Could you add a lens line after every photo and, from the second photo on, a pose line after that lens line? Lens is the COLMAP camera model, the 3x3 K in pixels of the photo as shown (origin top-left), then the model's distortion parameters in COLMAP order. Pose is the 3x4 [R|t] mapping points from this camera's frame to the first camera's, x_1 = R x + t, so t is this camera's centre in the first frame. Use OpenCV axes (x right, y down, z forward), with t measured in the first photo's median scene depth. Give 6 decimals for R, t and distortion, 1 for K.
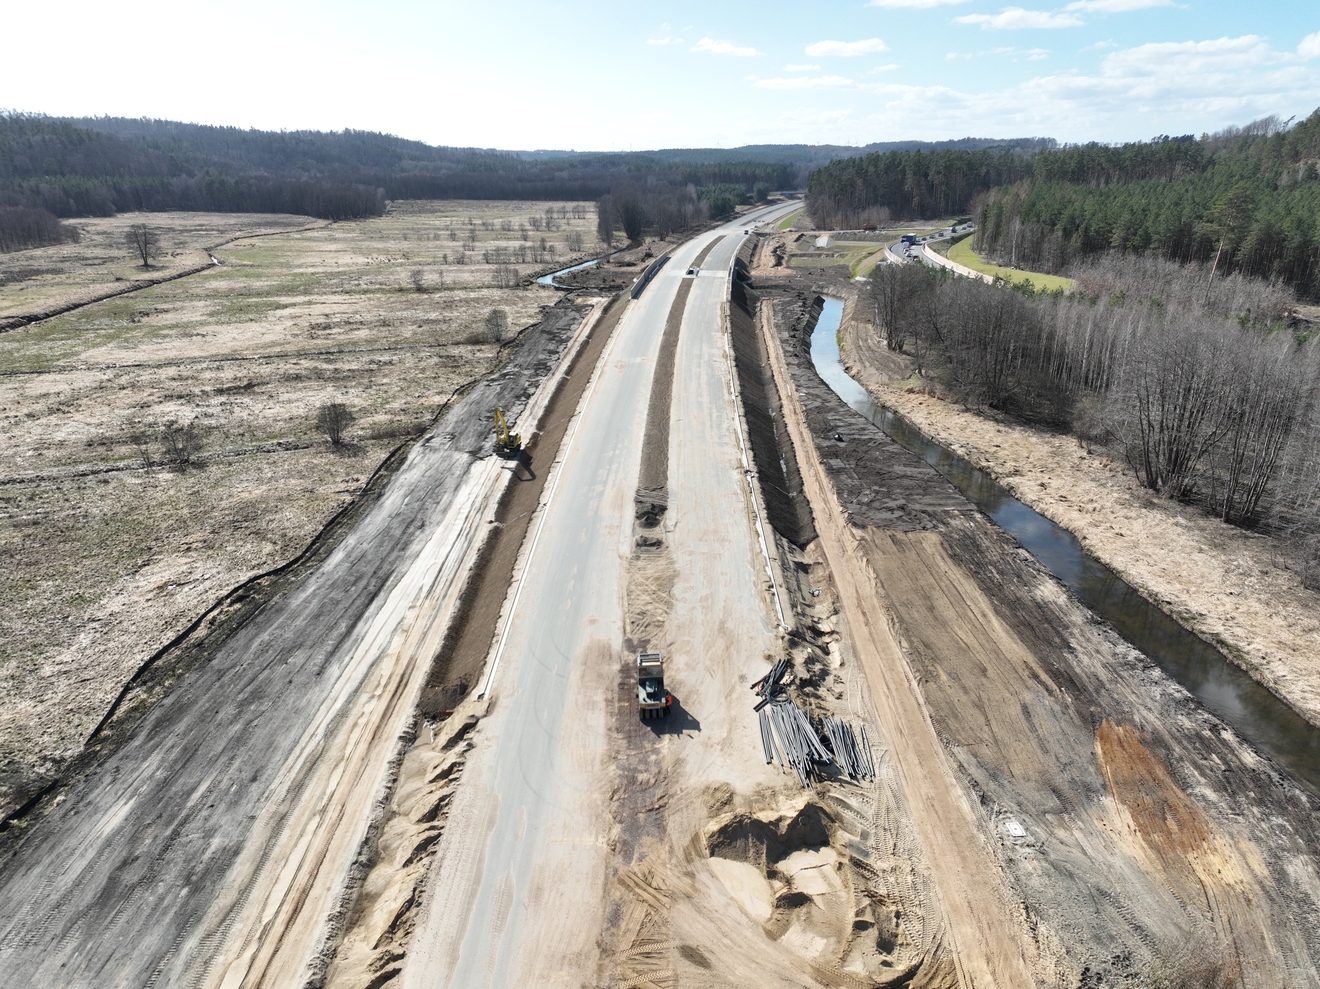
lens RADIAL K [[929.2, 0, 660.0], [0, 929.2, 494.5], [0, 0, 1]] dist [-0.002238, 0.022249]
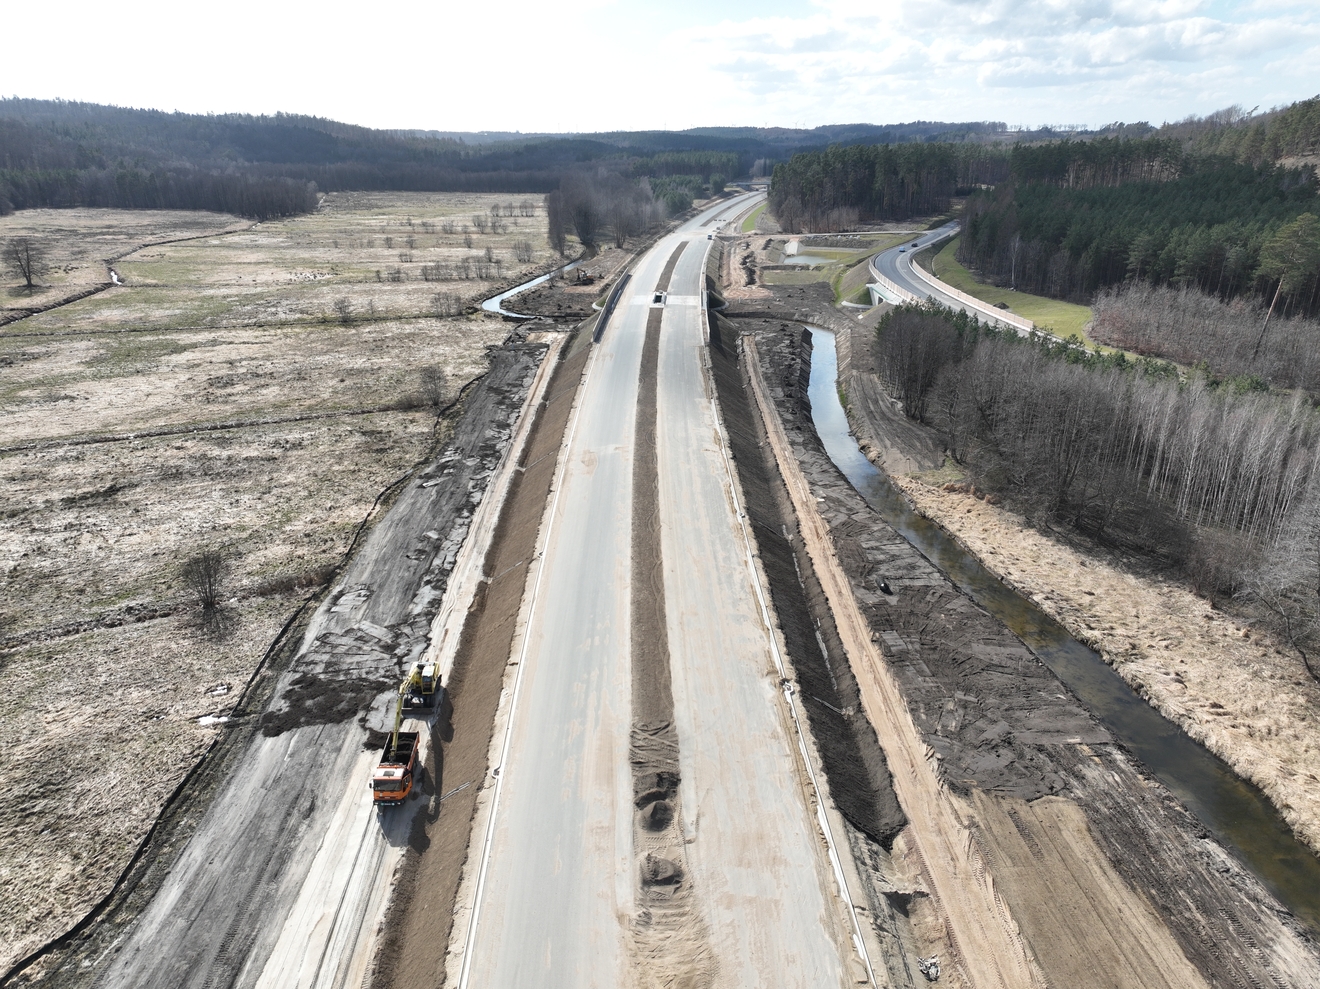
lens RADIAL K [[929.2, 0, 660.0], [0, 929.2, 494.5], [0, 0, 1]] dist [-0.002238, 0.022249]
pose [[0.998546, -0.019456, 0.050268, -0.012913], [0.018506, 0.999643, 0.019287, -0.071502], [-0.050625, -0.018329, 0.998550, 0.117410]]
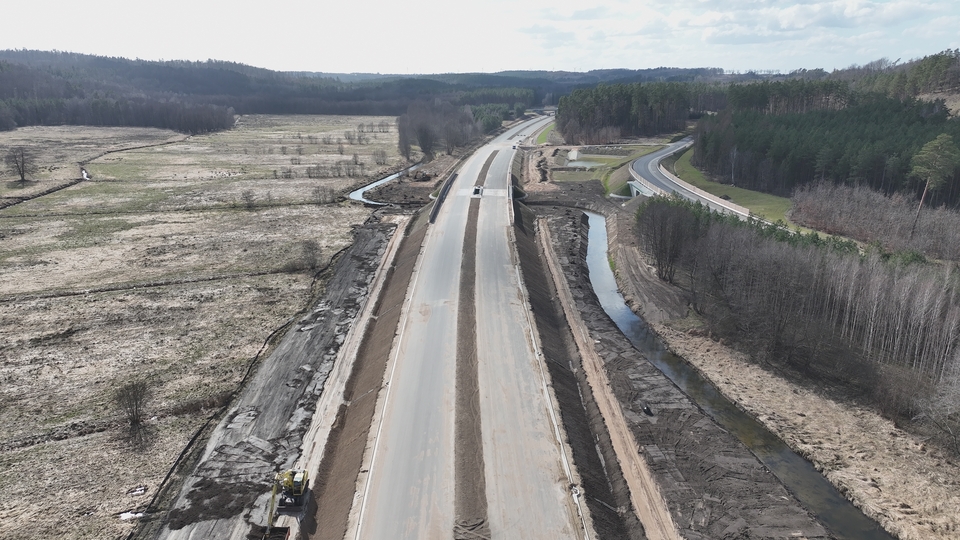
lens RADIAL K [[676.3, 0, 480.0], [0, 676.3, 270.0], [0, 0, 1]] dist [-0.002202, 0.021469]
pose [[0.998447, -0.011824, 0.054433, -0.012119], [0.015620, 0.997436, -0.069841, -0.075588], [-0.053468, 0.070583, 0.996072, 0.125717]]
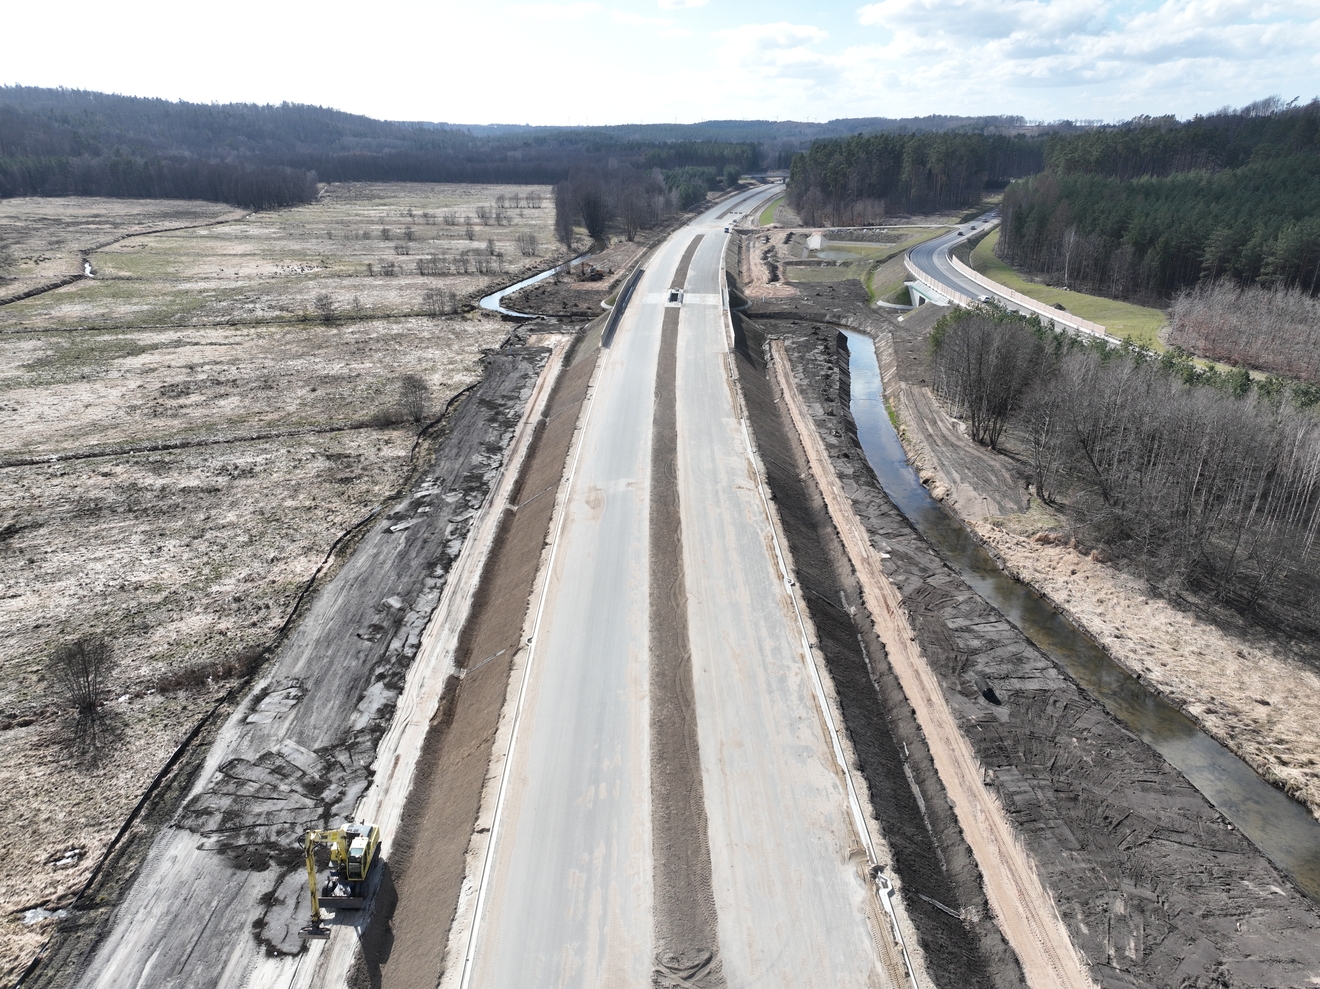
lens RADIAL K [[929.2, 0, 660.0], [0, 929.2, 494.5], [0, 0, 1]] dist [-0.002238, 0.022249]
pose [[0.999044, -0.011629, 0.042143, -0.014233], [0.010597, 0.999641, 0.024620, -0.091454], [-0.042414, -0.024150, 0.998808, 0.205918]]
